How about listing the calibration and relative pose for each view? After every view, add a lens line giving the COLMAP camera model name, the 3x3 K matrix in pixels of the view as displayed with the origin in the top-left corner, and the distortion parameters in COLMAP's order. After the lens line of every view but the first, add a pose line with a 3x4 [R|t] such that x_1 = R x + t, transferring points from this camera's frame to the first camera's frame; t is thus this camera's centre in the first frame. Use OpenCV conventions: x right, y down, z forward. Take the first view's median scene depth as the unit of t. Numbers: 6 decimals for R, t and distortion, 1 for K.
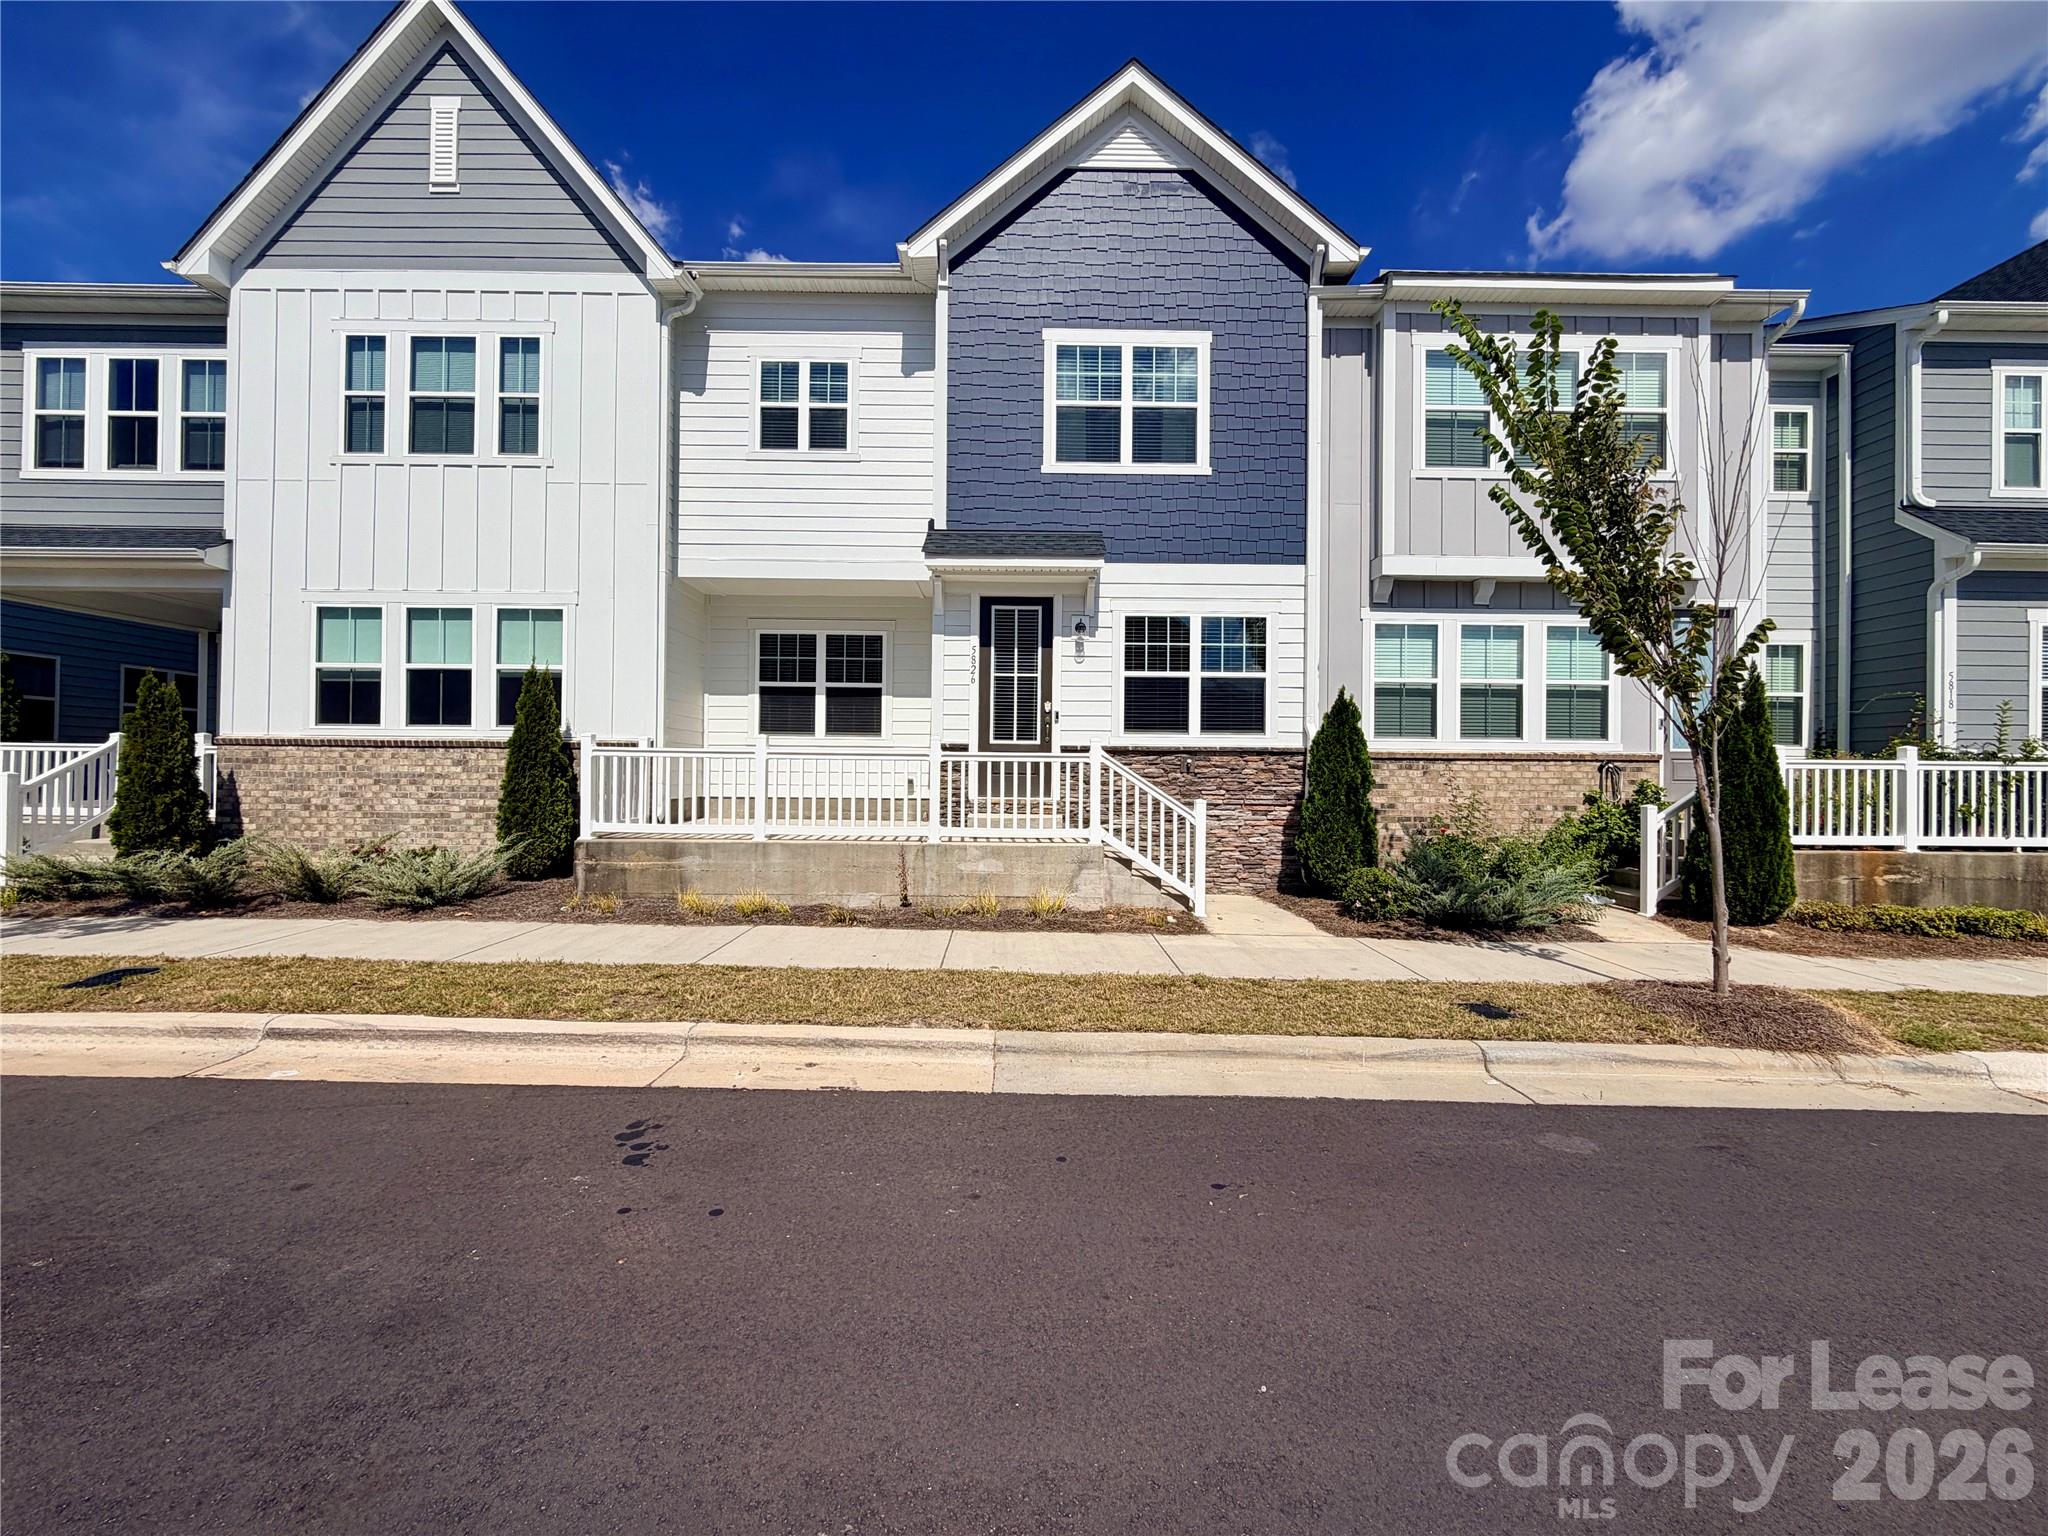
lens RADIAL K [[816.2, 0, 1021.1], [0, 816.2, 767.0], [0, 0, 1]] dist [0.000835, 0.000009]
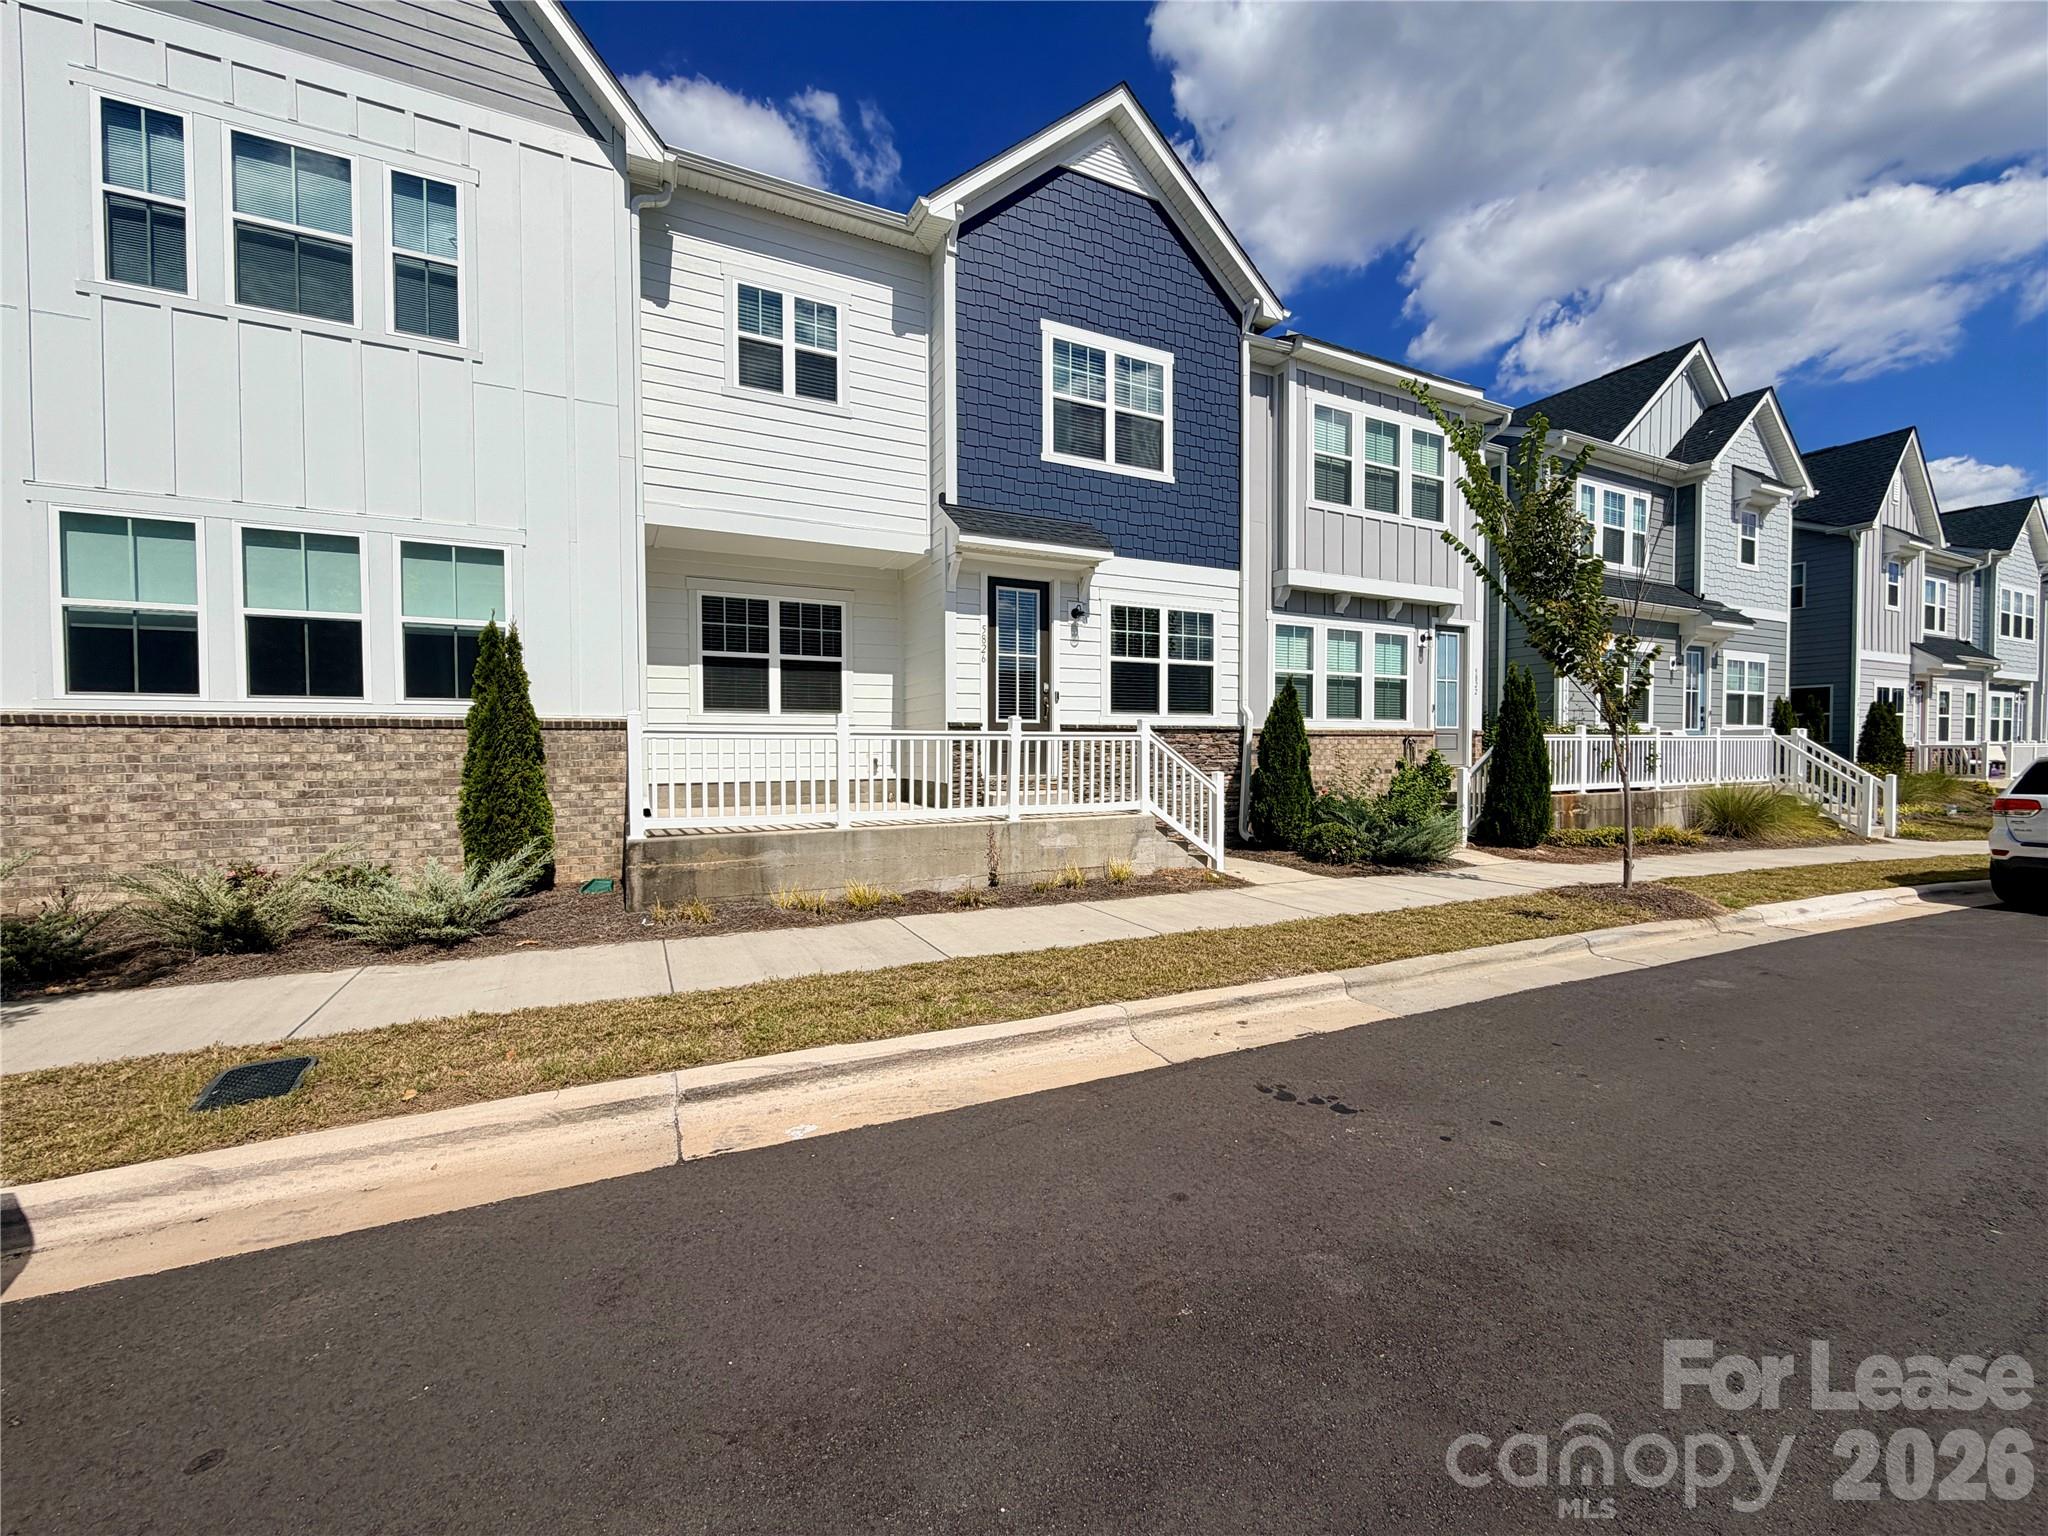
lens RADIAL K [[816.2, 0, 1018.8], [0, 816.2, 767.1], [0, 0, 1]] dist [0.000835, 0.000009]
pose [[0.897138, -0.023752, 0.441111, -0.469353], [0.008583, 0.999302, 0.036351, -0.009935], [-0.441666, -0.028826, 0.896716, 0.074093]]
